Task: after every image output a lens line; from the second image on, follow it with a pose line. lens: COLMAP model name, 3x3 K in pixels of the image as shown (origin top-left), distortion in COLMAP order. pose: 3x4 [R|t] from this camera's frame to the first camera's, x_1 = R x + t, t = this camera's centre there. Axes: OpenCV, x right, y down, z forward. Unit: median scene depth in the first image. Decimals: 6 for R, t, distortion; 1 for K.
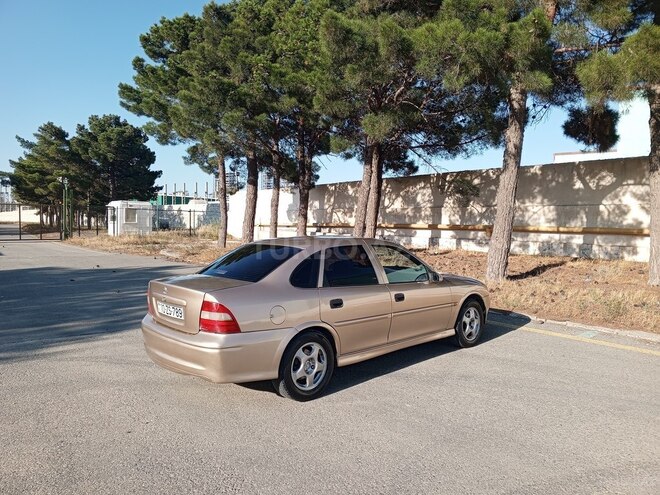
lens RADIAL K [[490.1, 0, 332.0], [0, 490.1, 246.1], [0, 0, 1]] dist [0.001781, -0.009590]
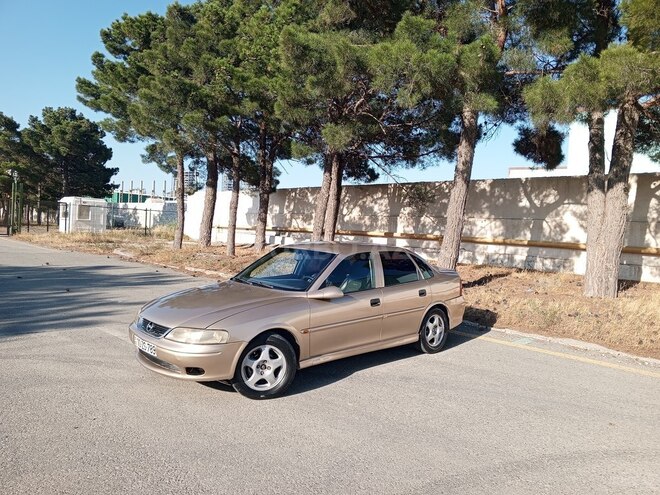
lens RADIAL K [[490.2, 0, 333.0], [0, 490.2, 247.9], [0, 0, 1]] dist [-0.005383, -0.008248]
pose [[0.996003, 0.032212, 0.083303, 0.005092], [-0.031696, 0.999469, -0.007518, -0.000902], [-0.083501, 0.004848, 0.996496, -0.013276]]
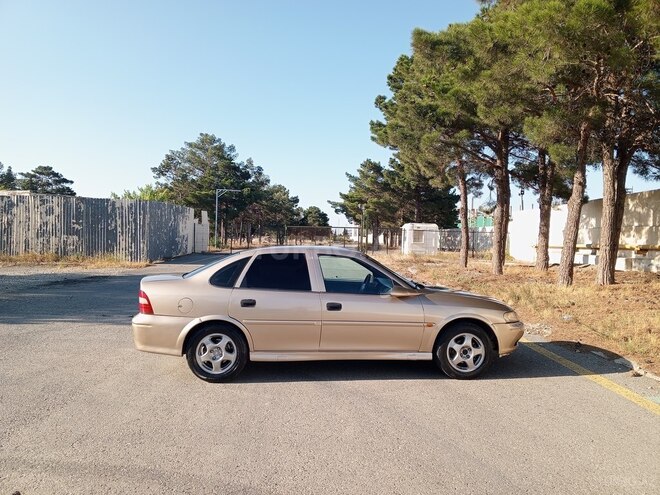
lens RADIAL K [[485.3, 0, 322.0], [0, 485.3, 245.0], [0, 0, 1]] dist [0.003908, -0.005015]
pose [[0.765265, 0.008635, -0.643658, 0.234641], [-0.040020, 0.998614, -0.034183, 0.004299], [0.642470, 0.051918, 0.764550, 0.069587]]
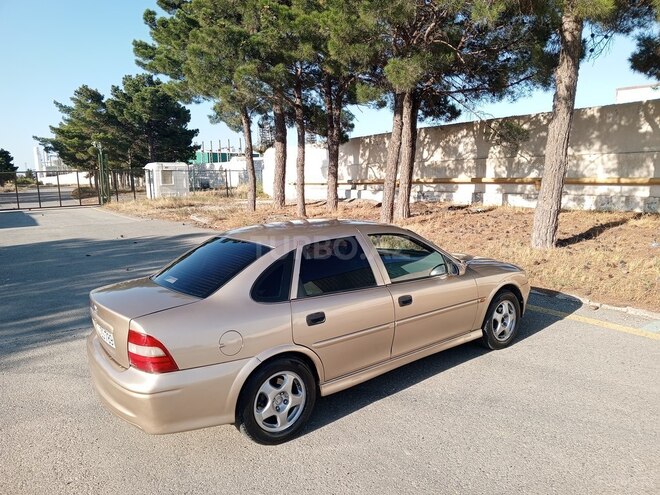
lens RADIAL K [[490.2, 0, 333.0], [0, 490.2, 247.9], [0, 0, 1]] dist [-0.005383, -0.008248]
pose [[0.994993, -0.024700, -0.096843, 0.031313], [0.034623, 0.994164, 0.102168, -0.019767], [0.093755, -0.105009, 0.990042, 0.068831]]
